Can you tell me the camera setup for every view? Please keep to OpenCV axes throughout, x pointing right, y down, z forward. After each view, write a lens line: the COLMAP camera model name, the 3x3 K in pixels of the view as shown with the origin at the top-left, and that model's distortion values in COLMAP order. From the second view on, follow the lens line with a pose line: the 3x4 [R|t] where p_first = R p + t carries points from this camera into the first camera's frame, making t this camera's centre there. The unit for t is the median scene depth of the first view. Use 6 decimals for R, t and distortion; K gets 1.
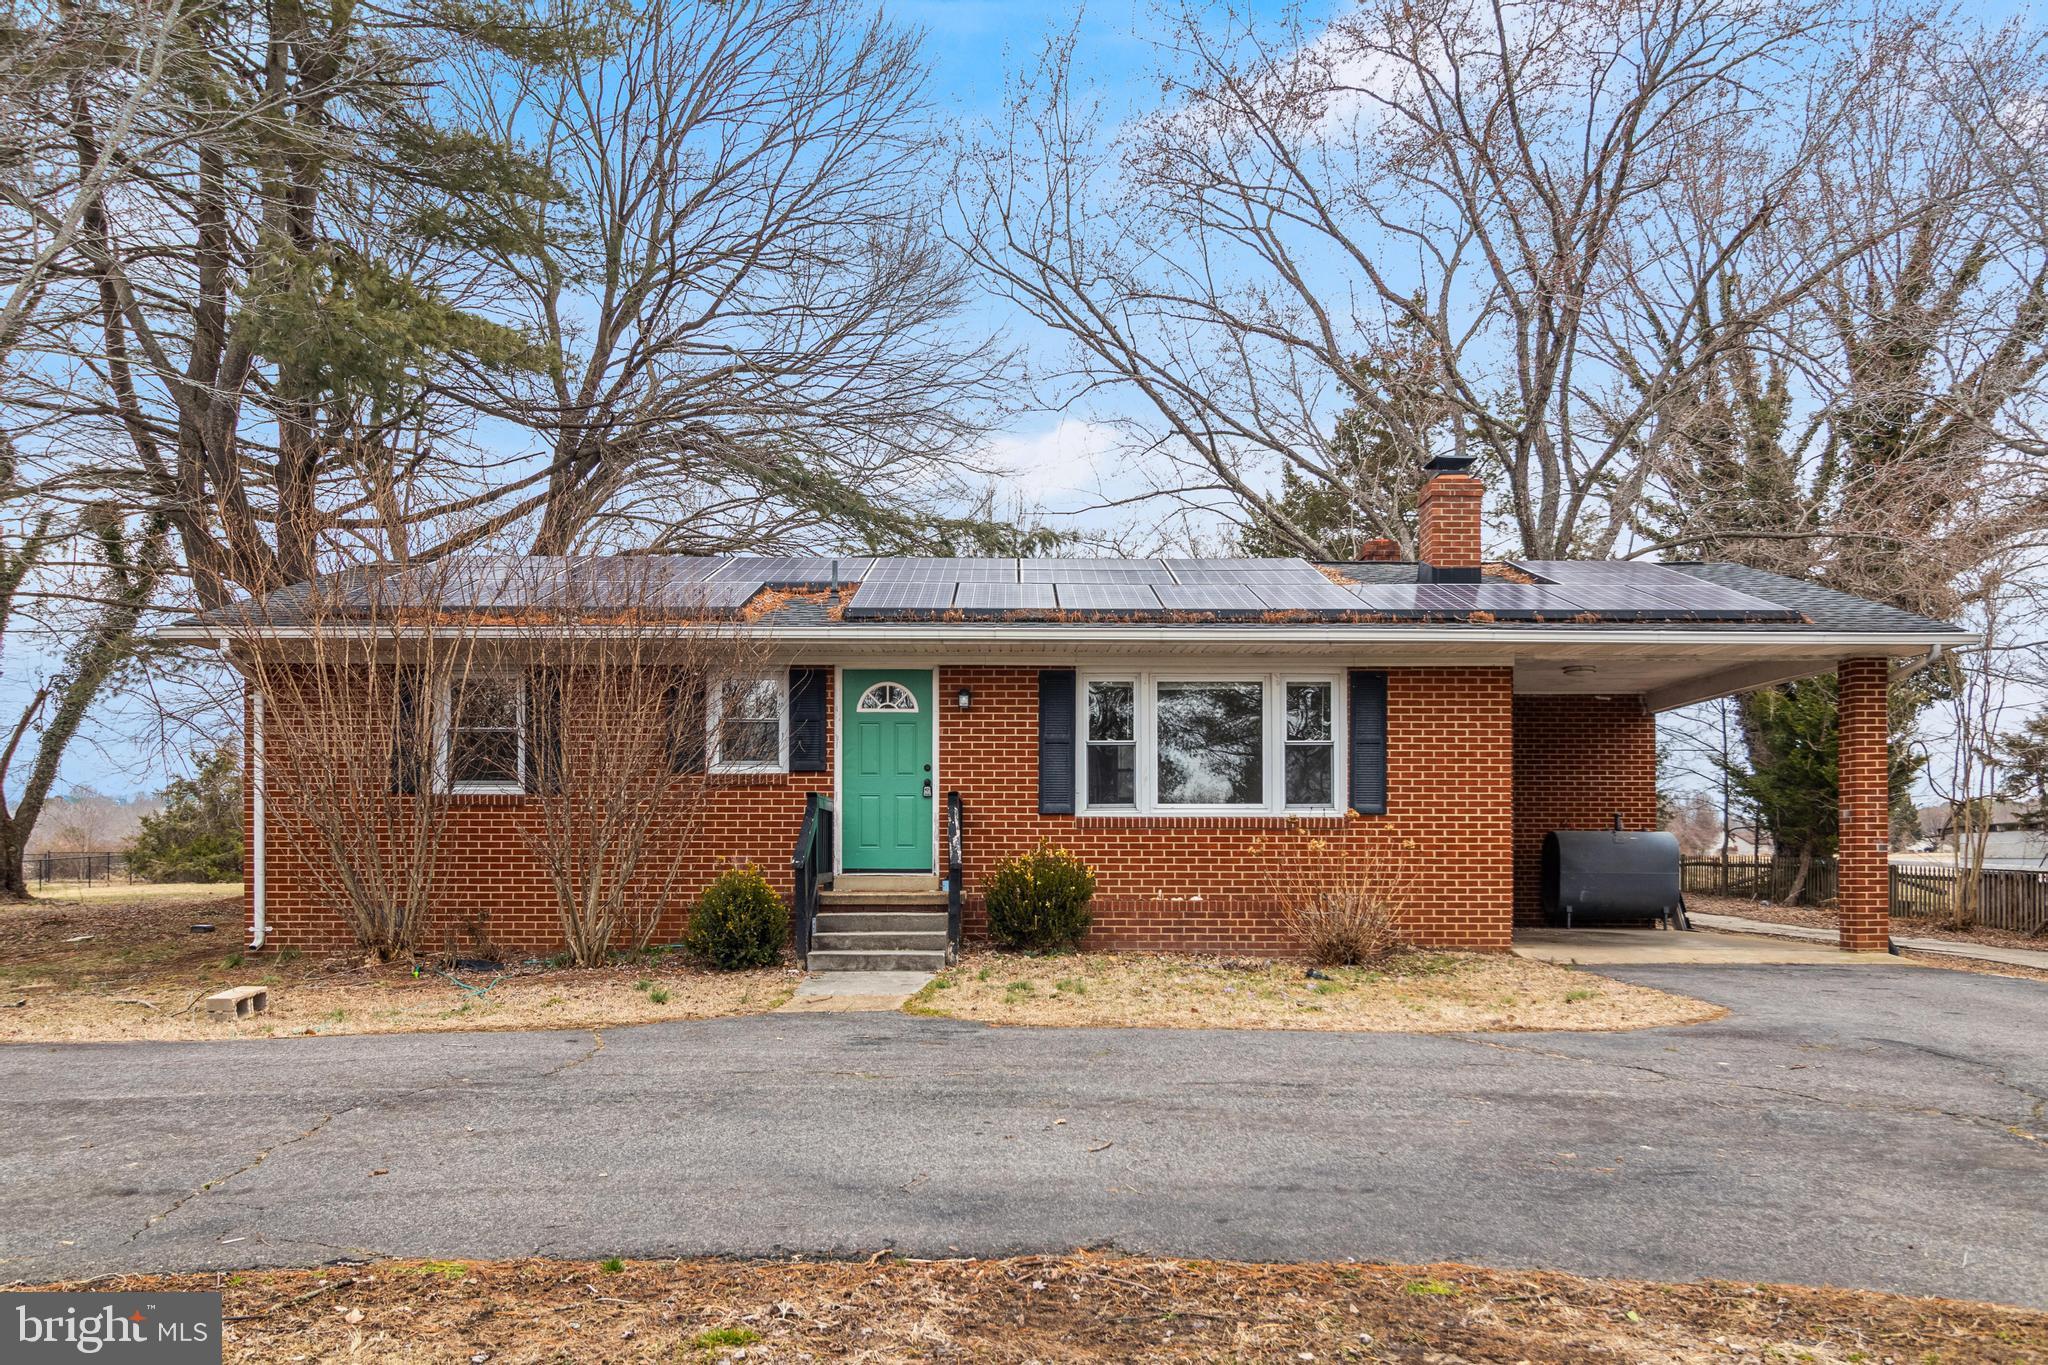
lens RADIAL K [[1503.6, 0, 1024.0], [0, 1503.6, 682.5], [0, 0, 1]] dist [-0.000266, -0.002193]
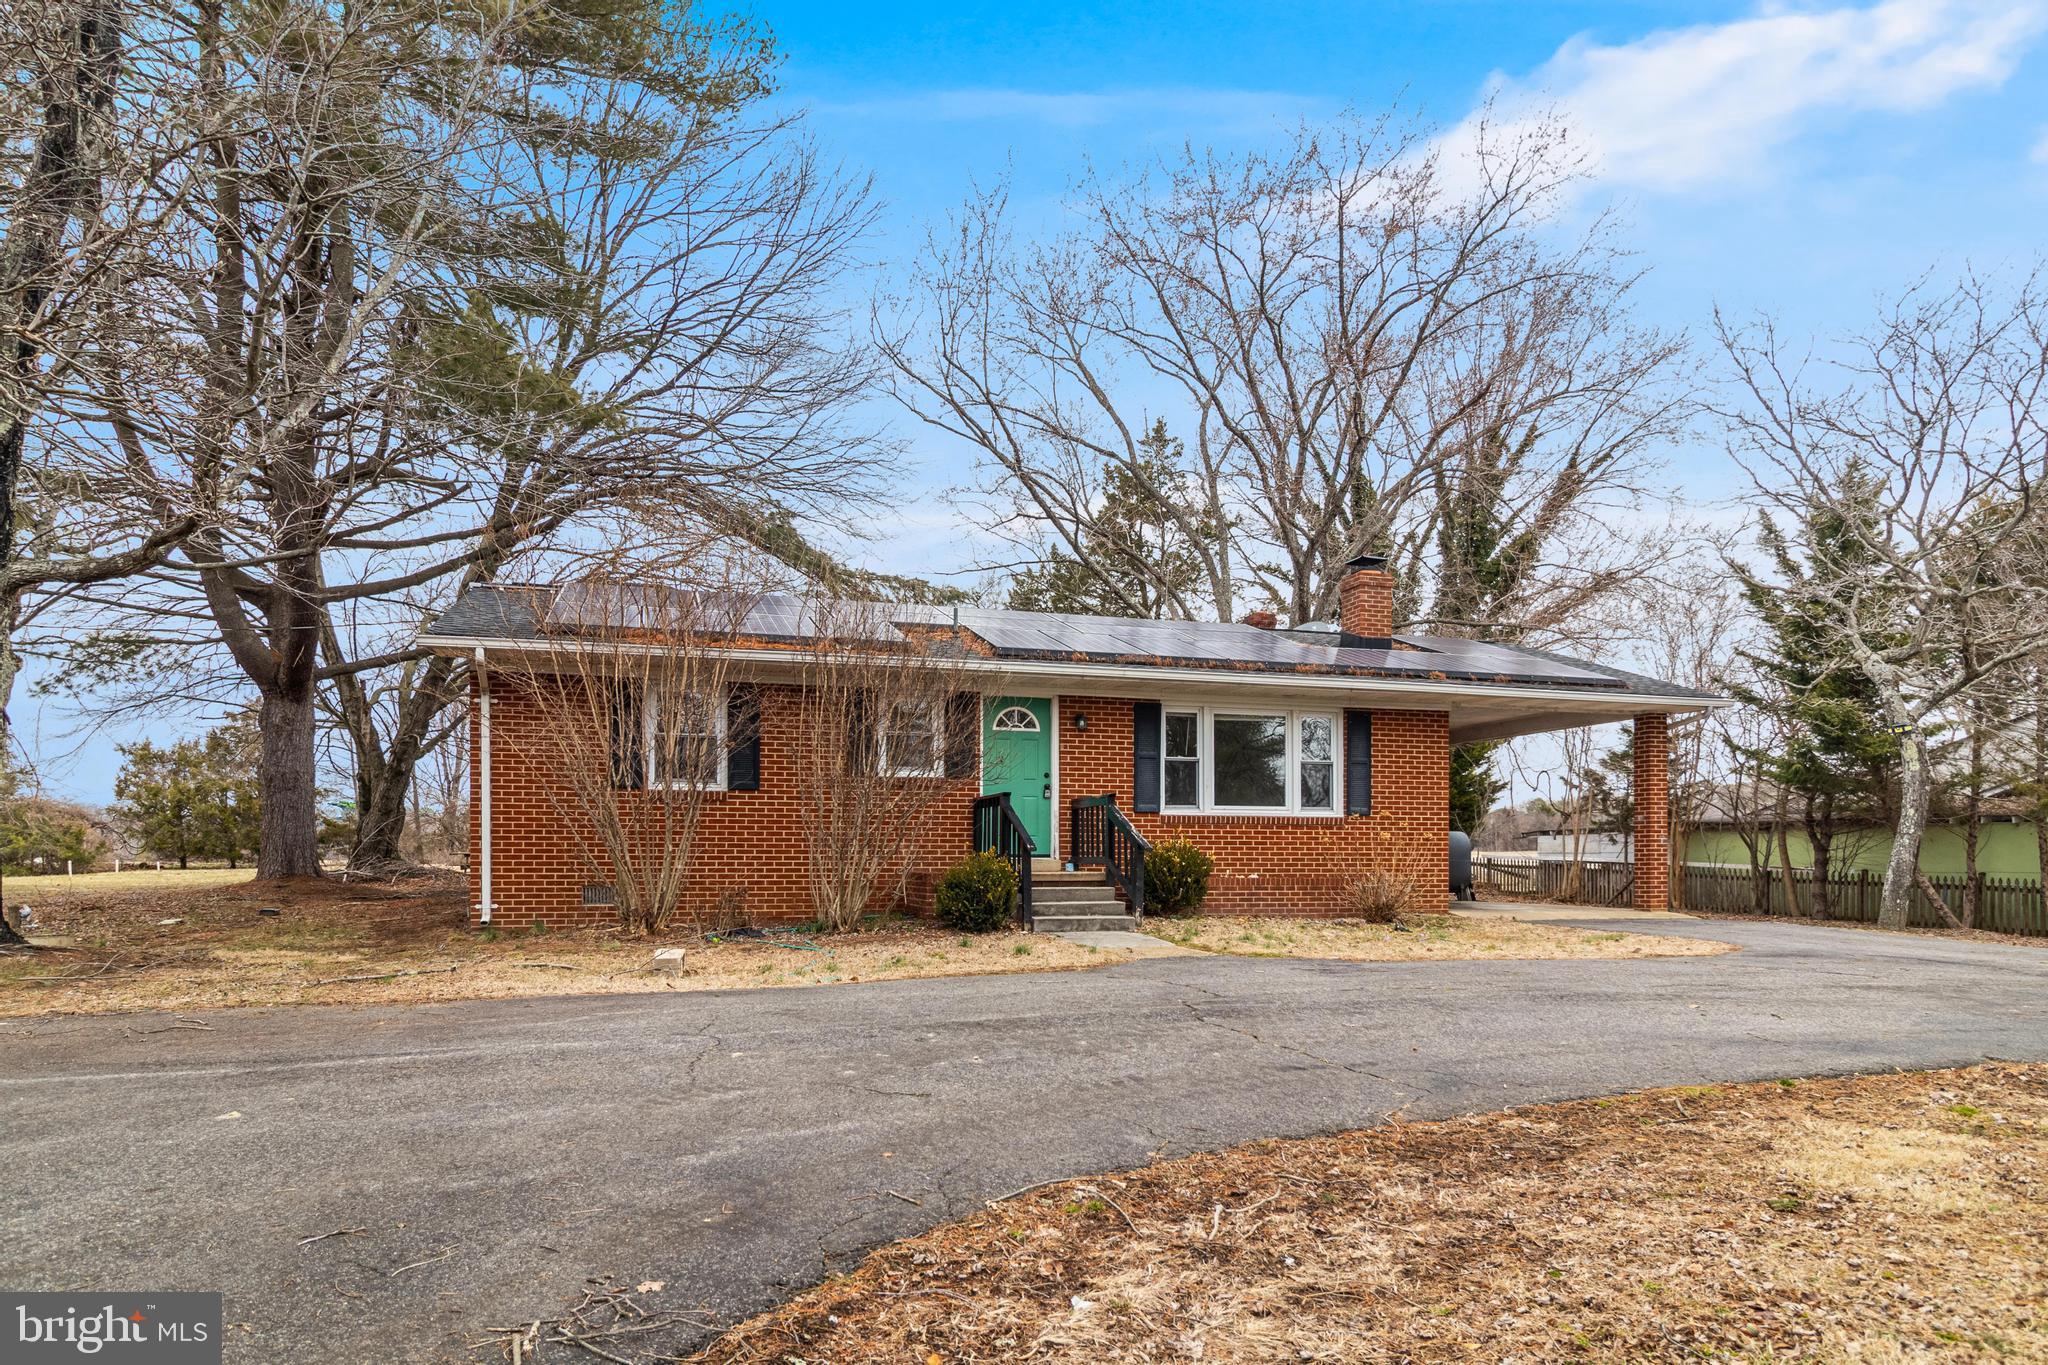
lens RADIAL K [[1236.0, 0, 1024.0], [0, 1236.0, 719.0], [0, 0, 1]] dist [0.000587, 0.000603]
pose [[0.961733, 0.031428, 0.272181, -0.372387], [-0.032711, 0.999465, 0.000176, 0.009570], [-0.272029, -0.009073, 0.962246, -0.003908]]
